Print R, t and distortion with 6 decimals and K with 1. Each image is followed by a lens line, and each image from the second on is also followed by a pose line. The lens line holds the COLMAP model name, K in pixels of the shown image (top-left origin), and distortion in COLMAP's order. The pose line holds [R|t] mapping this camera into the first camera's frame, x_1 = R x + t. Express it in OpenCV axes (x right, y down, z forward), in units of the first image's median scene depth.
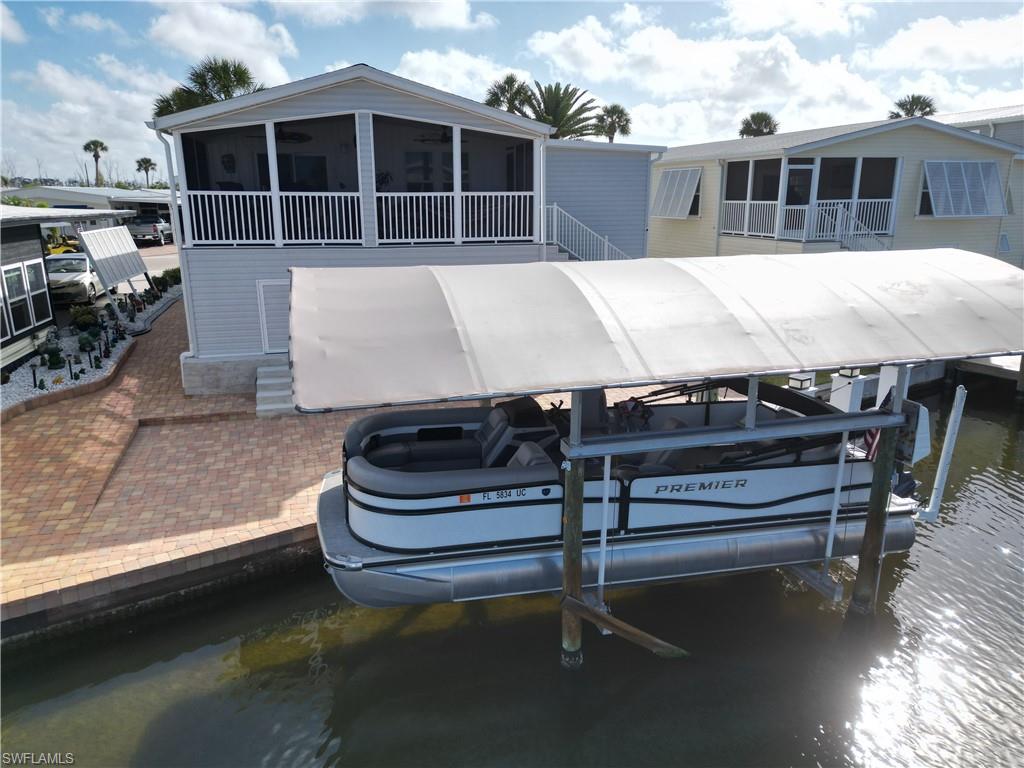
lens RADIAL K [[721.2, 0, 511.6], [0, 721.2, 385.5], [0, 0, 1]] dist [0.059922, -0.051331]
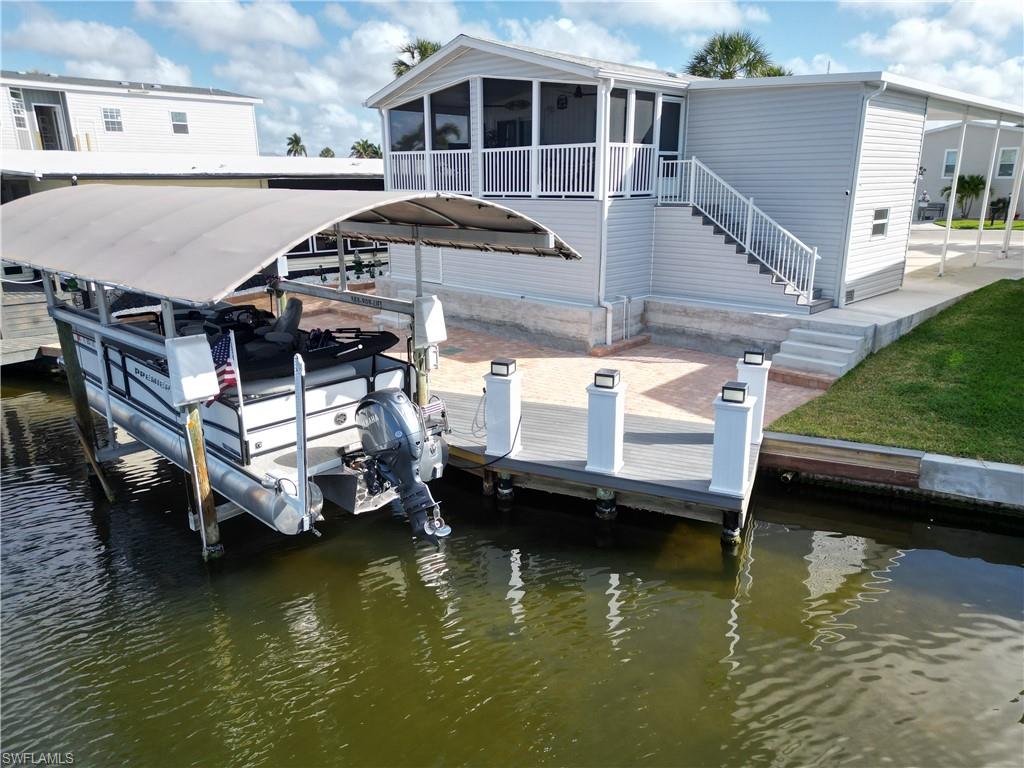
lens RADIAL K [[721.2, 0, 510.2], [0, 721.2, 381.6], [0, 0, 1]] dist [0.059922, -0.051331]
pose [[0.528757, 0.232316, -0.816361, 0.799956], [-0.215717, 0.967013, 0.135468, -0.075384], [0.820903, 0.104473, 0.561430, 0.423523]]
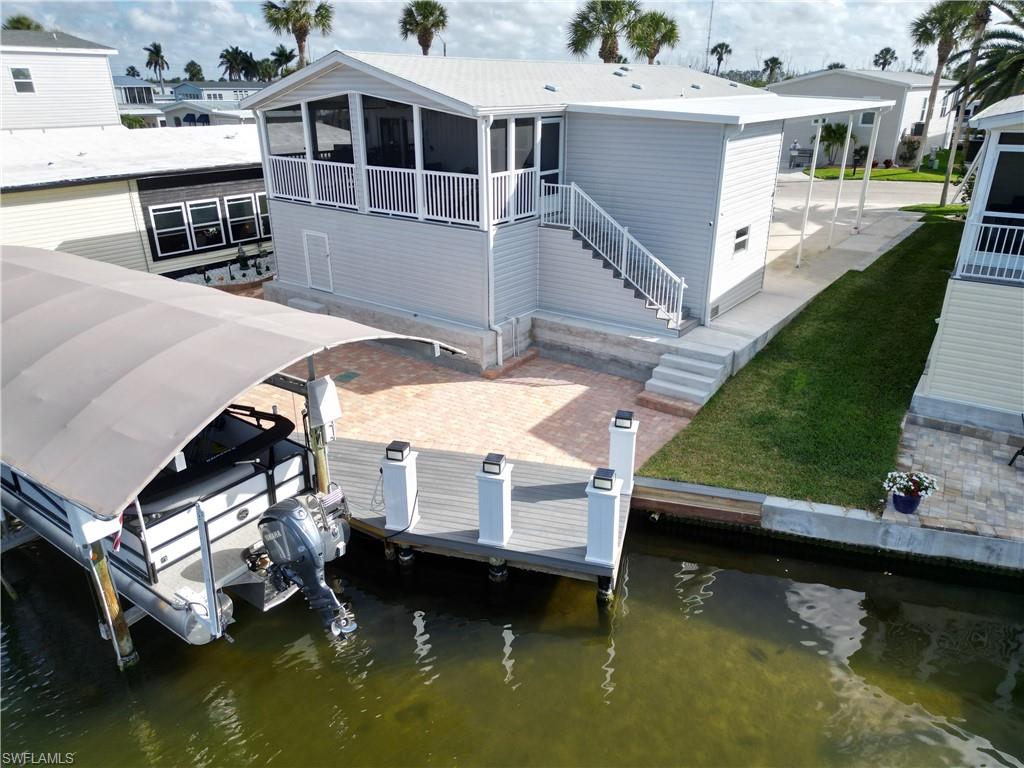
lens RADIAL K [[721.2, 0, 511.6], [0, 721.2, 383.6], [0, 0, 1]] dist [0.059922, -0.051331]
pose [[0.644580, 0.293895, -0.705792, 0.806605], [-0.196505, 0.955835, 0.218552, -0.223557], [0.738852, -0.002182, 0.673864, 0.395244]]
